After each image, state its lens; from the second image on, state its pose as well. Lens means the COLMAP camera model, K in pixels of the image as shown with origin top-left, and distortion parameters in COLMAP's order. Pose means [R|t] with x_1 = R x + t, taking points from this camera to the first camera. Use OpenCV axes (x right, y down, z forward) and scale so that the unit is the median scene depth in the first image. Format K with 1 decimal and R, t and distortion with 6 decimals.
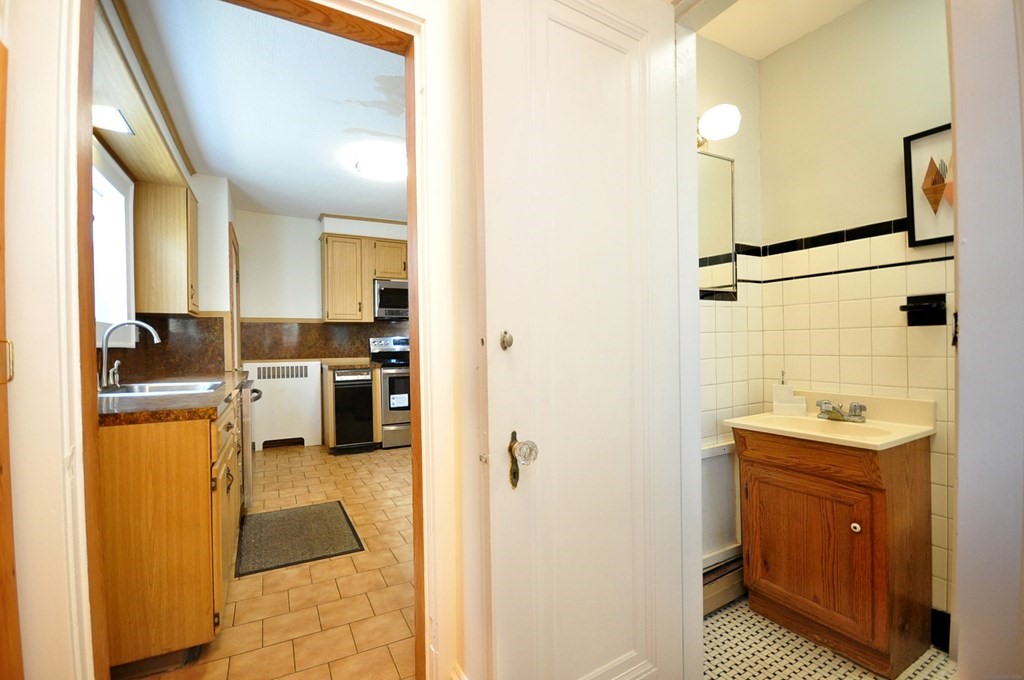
lens RADIAL K [[451.8, 0, 501.0], [0, 451.8, 344.7], [0, 0, 1]] dist [-0.001032, -0.000185]
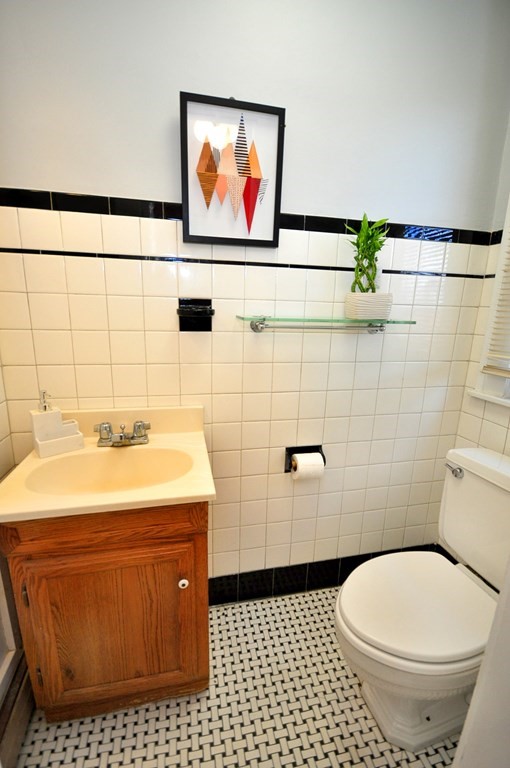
lens RADIAL K [[334.1, 0, 254.7], [0, 334.1, 381.2], [0, 0, 1]] dist [0.014569, -0.015178]
pose [[0.261522, -0.187964, 0.946718, 0.281107], [-0.027764, 0.978984, 0.202040, -0.086761], [-0.964798, -0.079122, 0.250808, 0.694340]]
